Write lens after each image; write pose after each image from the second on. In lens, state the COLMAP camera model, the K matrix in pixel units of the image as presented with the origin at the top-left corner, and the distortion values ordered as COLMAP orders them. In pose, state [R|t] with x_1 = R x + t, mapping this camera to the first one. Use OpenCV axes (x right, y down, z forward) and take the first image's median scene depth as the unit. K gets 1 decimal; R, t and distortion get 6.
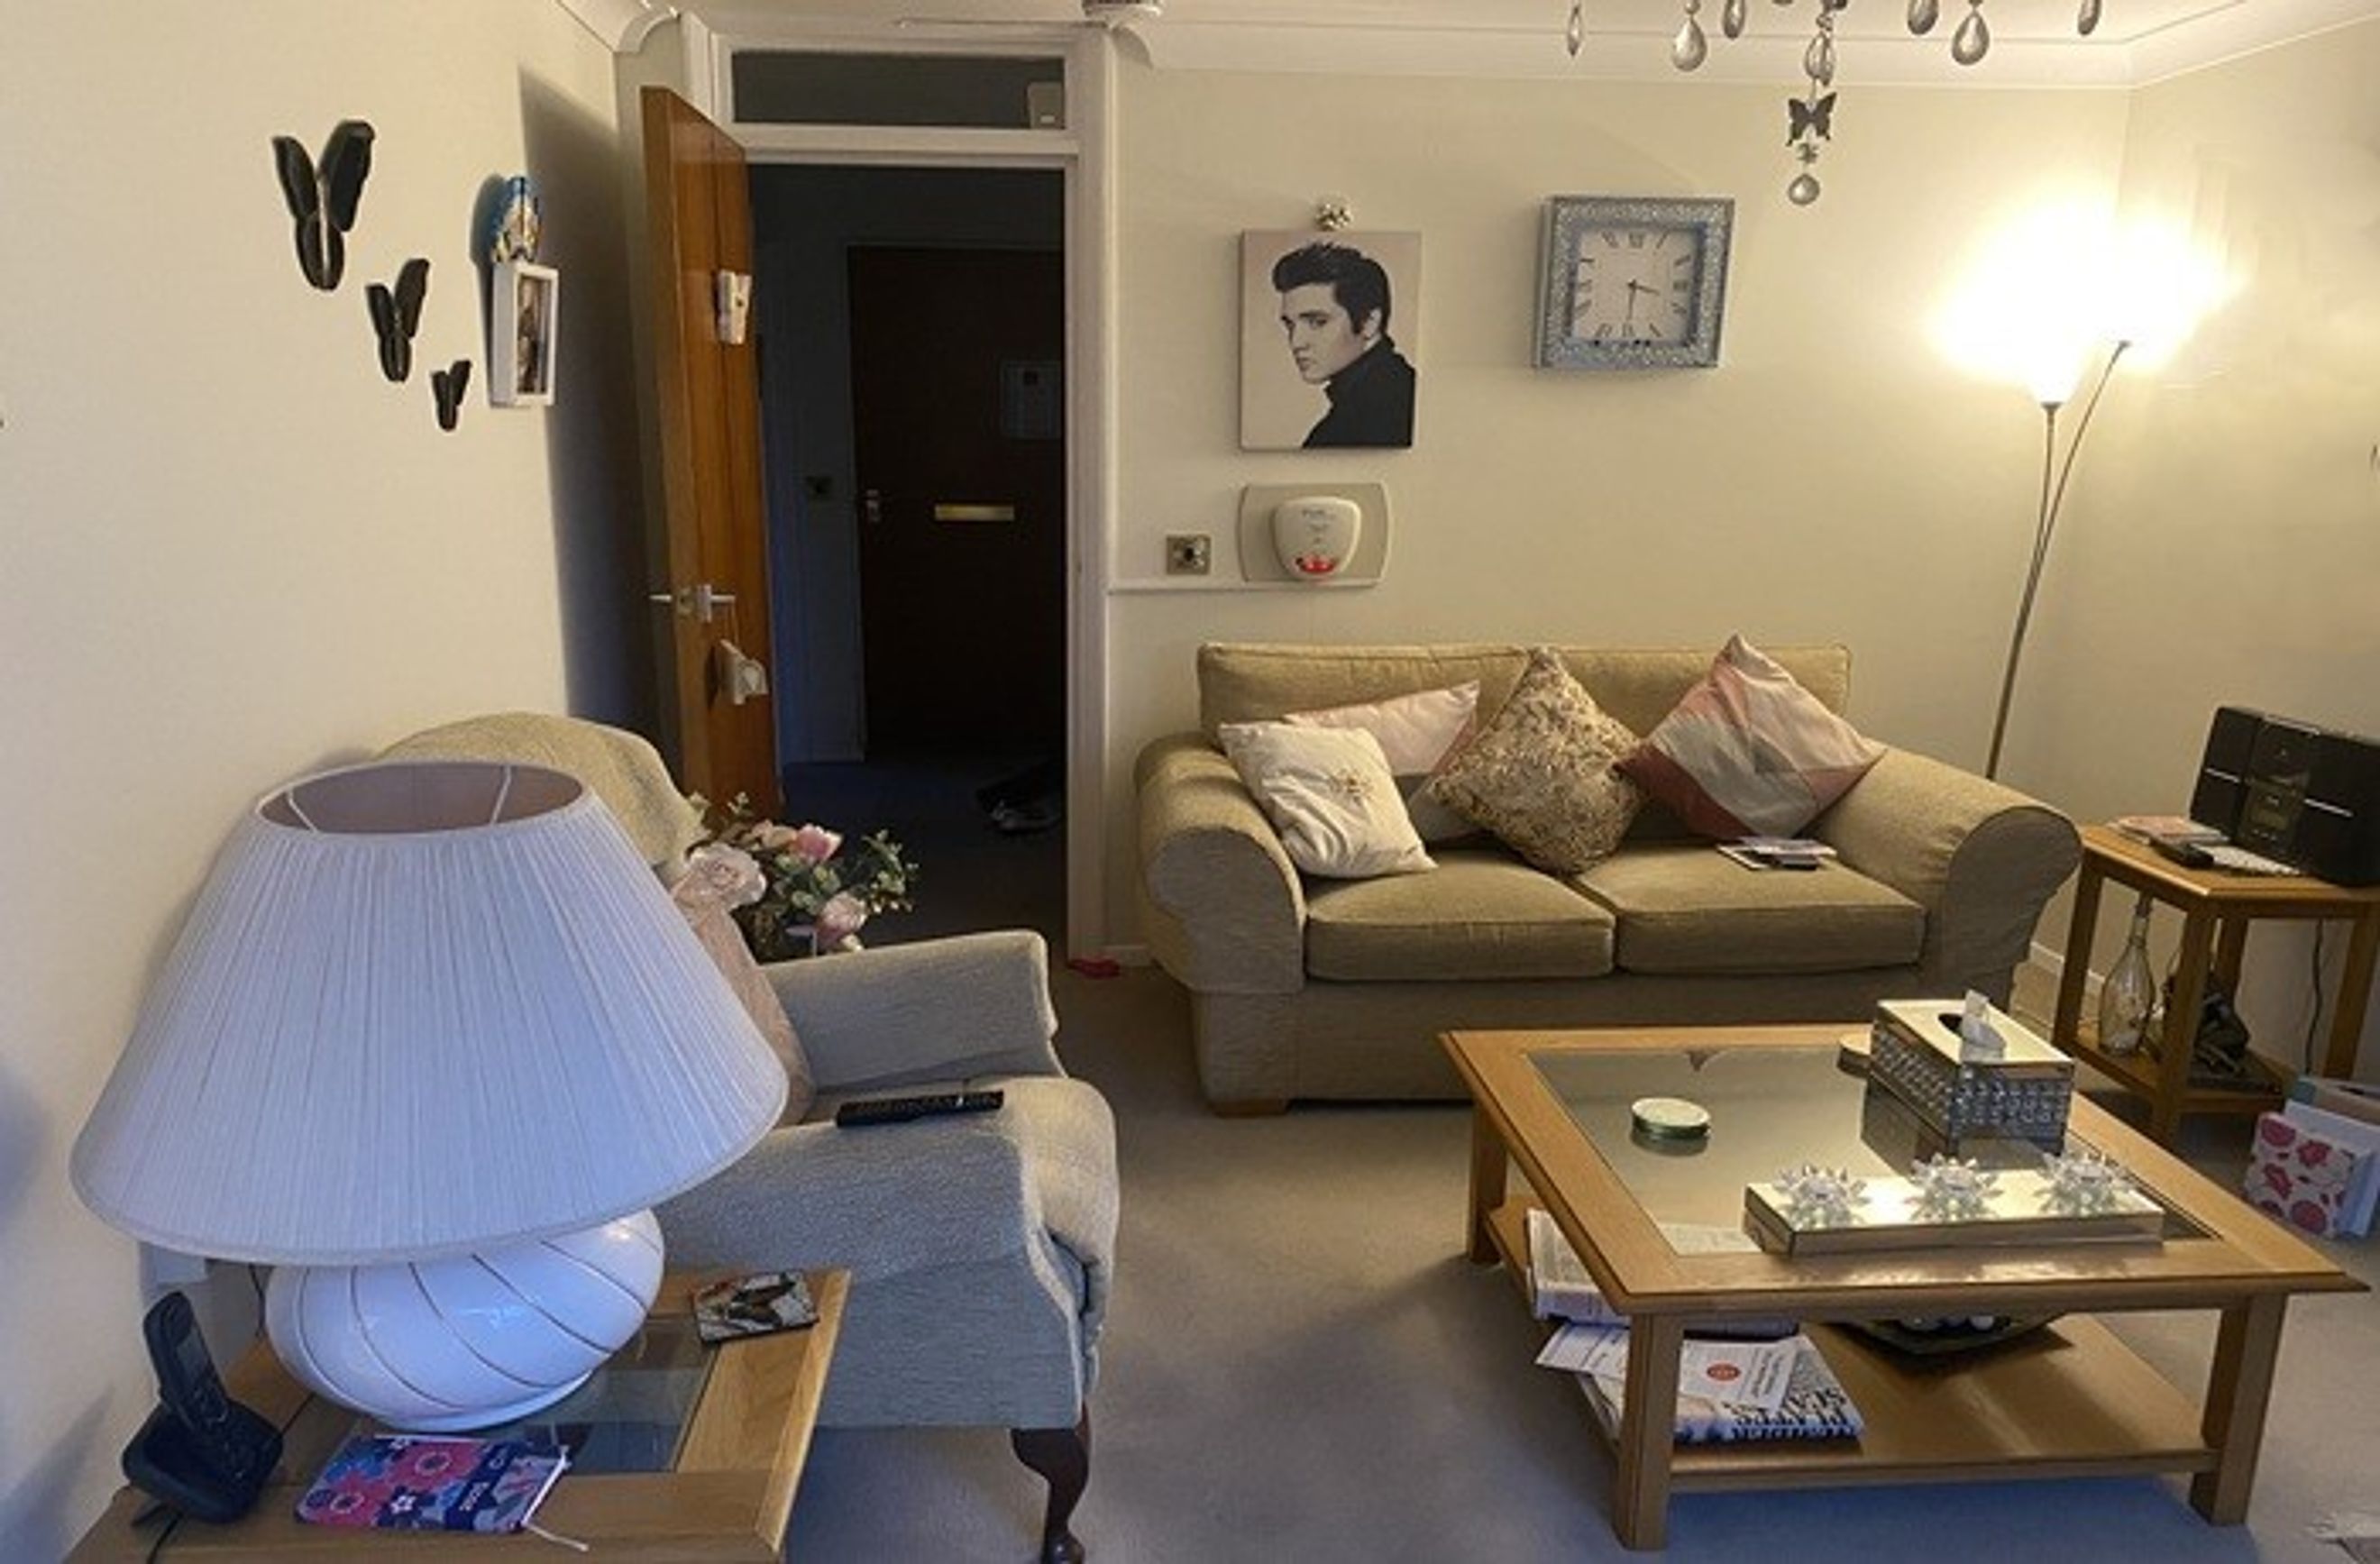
lens RADIAL K [[1759.9, 0, 1162.1], [0, 1759.9, 851.0], [0, 0, 1]] dist [0.077061, -0.109521]
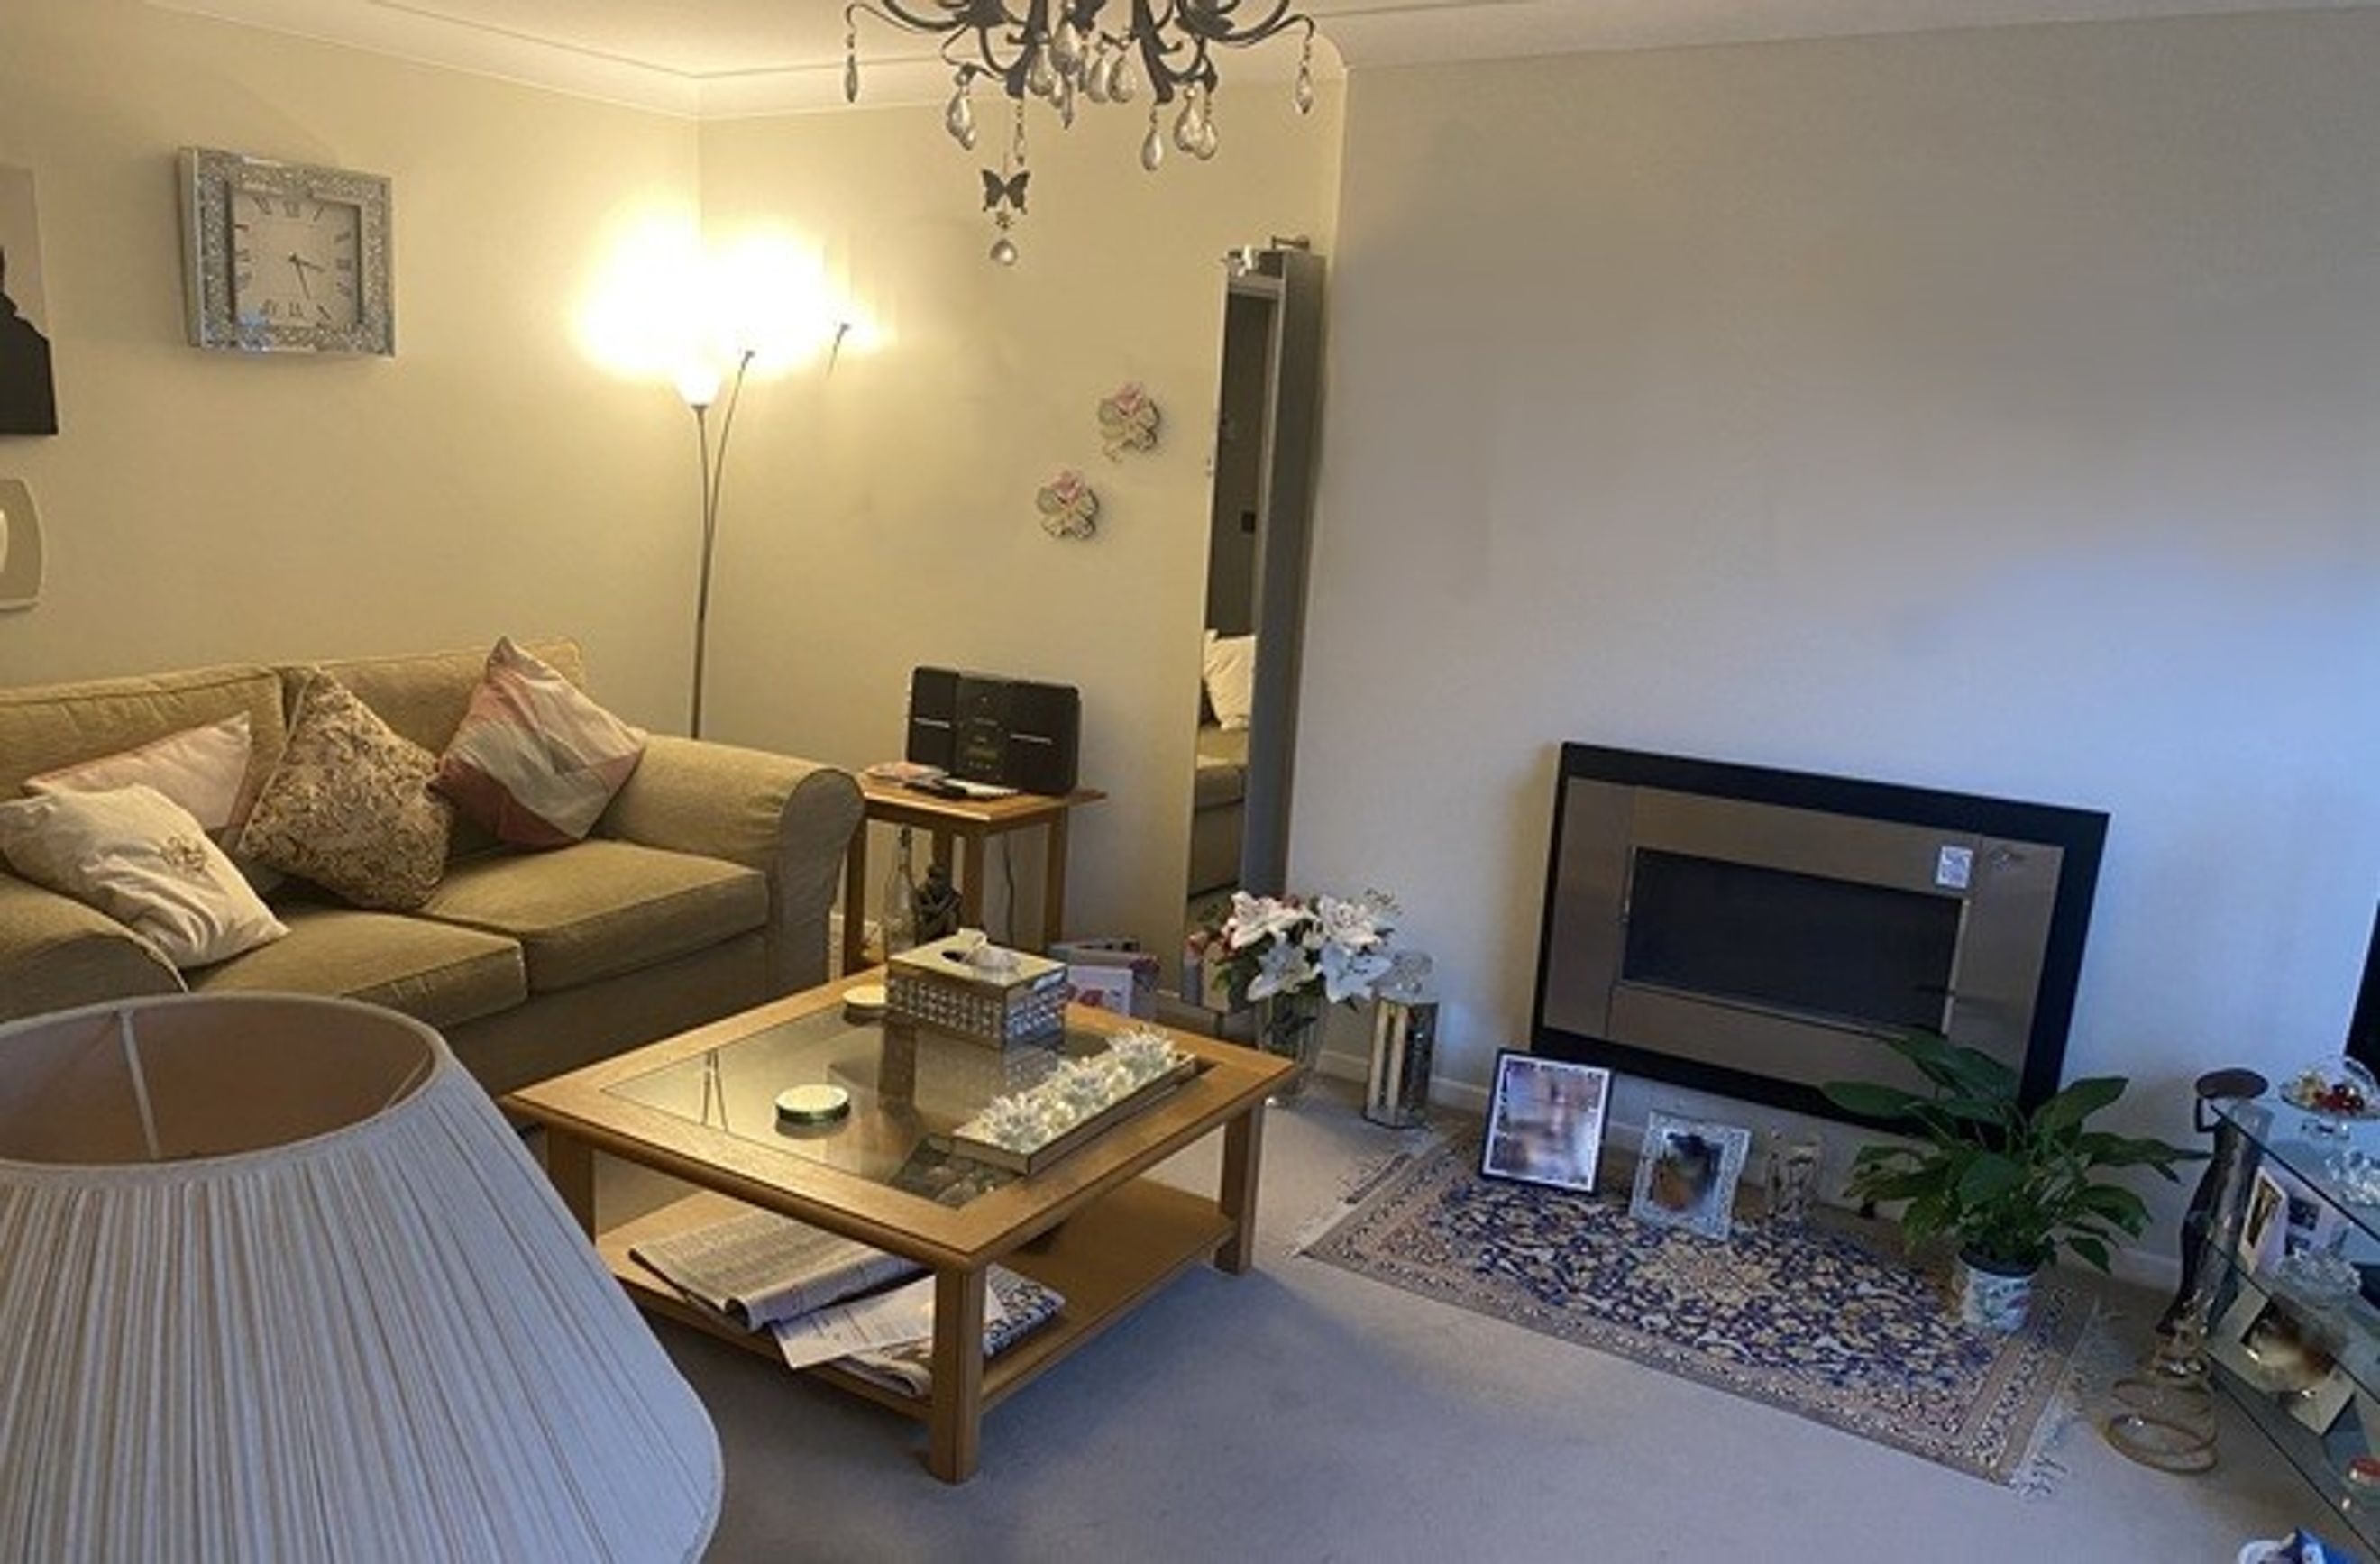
lens RADIAL K [[1788.0, 0, 1176.0], [0, 1788.0, 895.3], [0, 0, 1]] dist [0.001661, 0.004084]
pose [[0.598091, -0.191315, 0.778259, -0.252265], [0.158100, 0.980171, 0.119451, -0.041869], [-0.785679, 0.051600, 0.616478, 0.109998]]
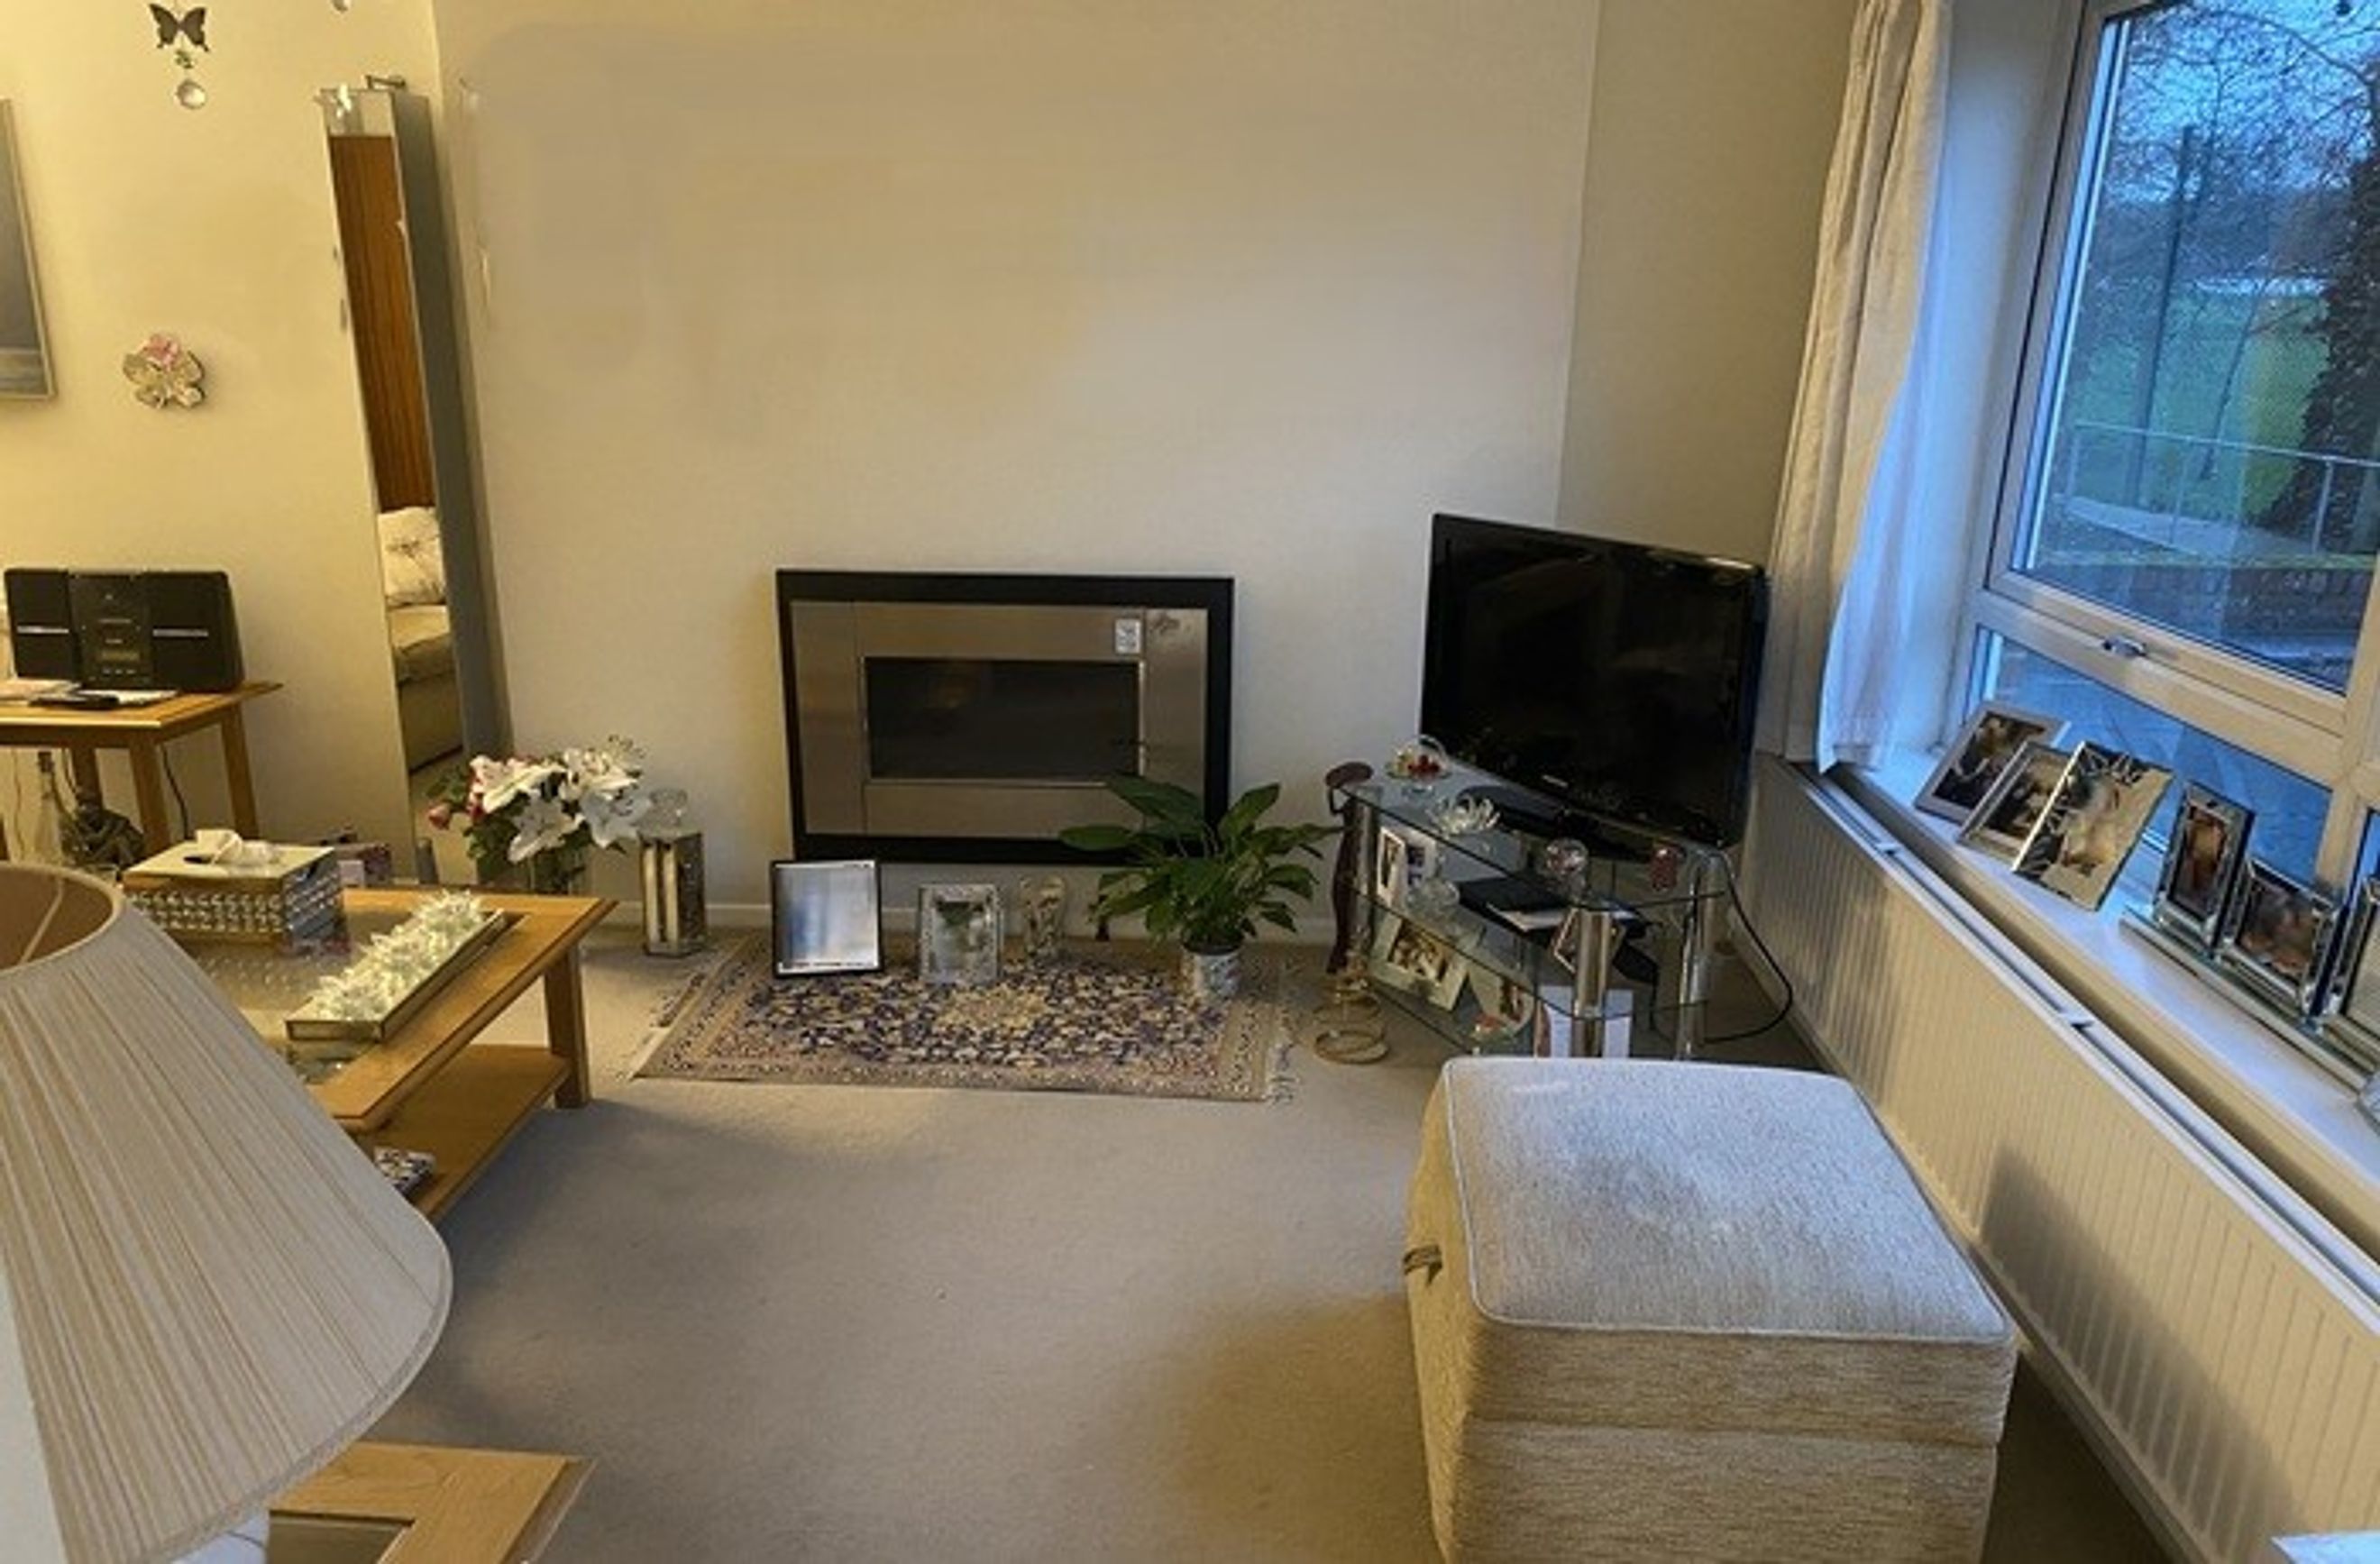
lens RADIAL K [[1764.3, 0, 1149.3], [0, 1764.3, 889.1], [0, 0, 1]] dist [0.066490, -0.066281]
pose [[0.145052, -0.321917, 0.935591, -0.342967], [0.233005, 0.930111, 0.283906, -0.044797], [-0.961597, 0.176816, 0.209923, 0.139093]]
